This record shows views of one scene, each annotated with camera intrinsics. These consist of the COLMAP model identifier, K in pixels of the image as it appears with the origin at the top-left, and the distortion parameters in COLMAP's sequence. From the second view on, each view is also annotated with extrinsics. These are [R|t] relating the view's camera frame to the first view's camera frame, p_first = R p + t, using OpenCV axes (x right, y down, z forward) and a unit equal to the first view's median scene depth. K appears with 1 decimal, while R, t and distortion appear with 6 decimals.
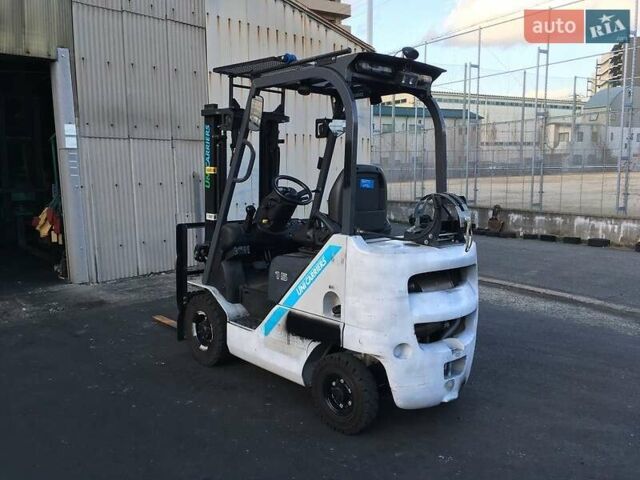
lens RADIAL K [[551.3, 0, 313.3], [0, 551.3, 239.3], [0, 0, 1]] dist [0.068120, -0.078259]
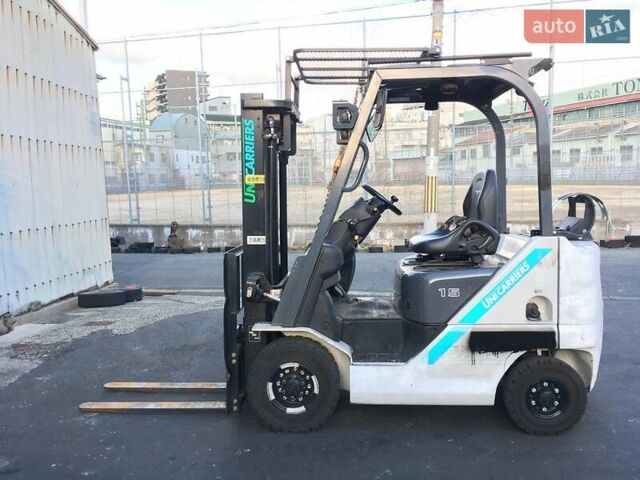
lens RADIAL K [[551.3, 0, 323.7], [0, 551.3, 240.7], [0, 0, 1]] dist [0.068120, -0.078259]
pose [[0.708216, -0.084039, 0.700976, -0.191971], [0.106679, 0.994228, 0.011416, -0.011371], [-0.697889, 0.066695, 0.713094, 0.115494]]
